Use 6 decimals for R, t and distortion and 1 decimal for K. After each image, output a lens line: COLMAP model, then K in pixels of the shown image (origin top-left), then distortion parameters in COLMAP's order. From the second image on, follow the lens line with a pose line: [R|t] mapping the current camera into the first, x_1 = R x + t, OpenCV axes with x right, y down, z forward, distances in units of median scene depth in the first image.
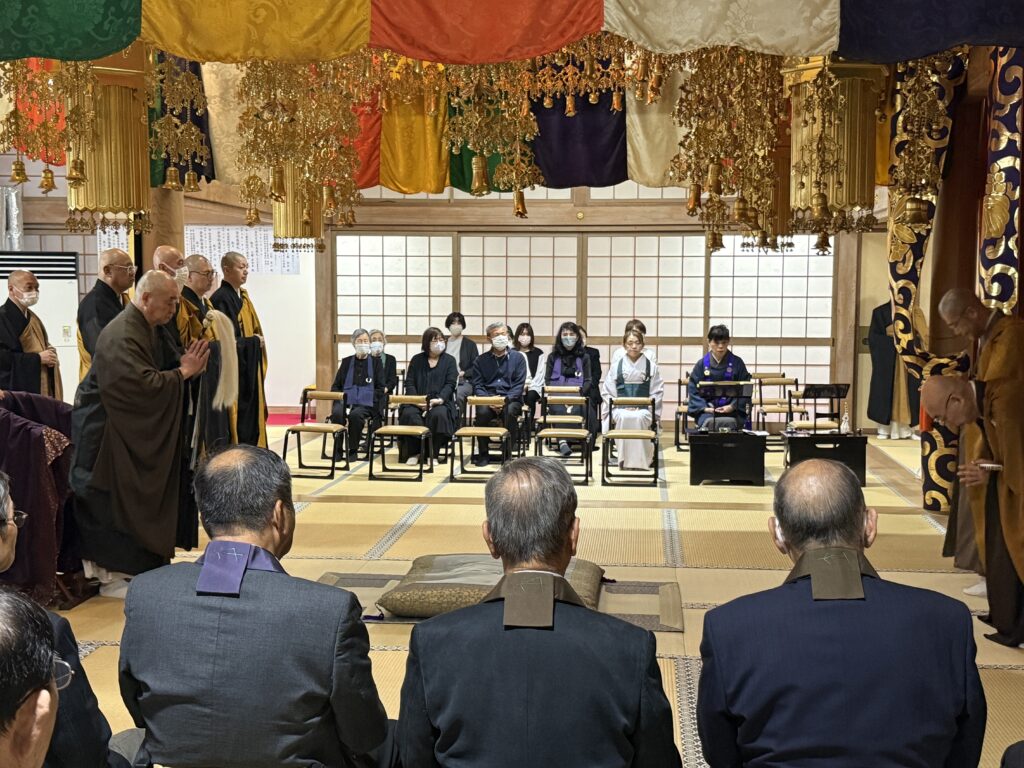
lens RADIAL K [[1302.9, 0, 512.0], [0, 1302.9, 384.0], [0, 0, 1]] dist [0.183769, -0.416187]
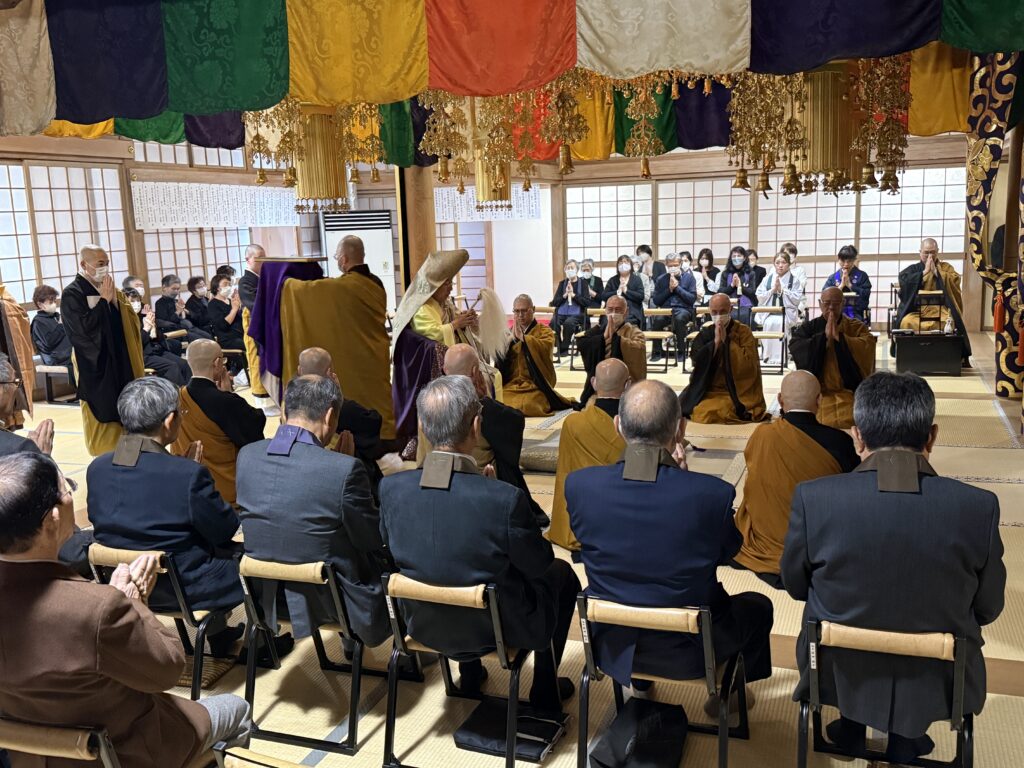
lens RADIAL K [[996.7, 0, 512.0], [0, 996.7, 384.0], [0, 0, 1]] dist [0.164652, -0.357303]
pose [[0.962032, 0.006104, -0.272868, 0.139255], [0.020582, 0.995281, 0.094827, -0.016413], [0.272159, -0.096843, 0.957367, -0.037672]]
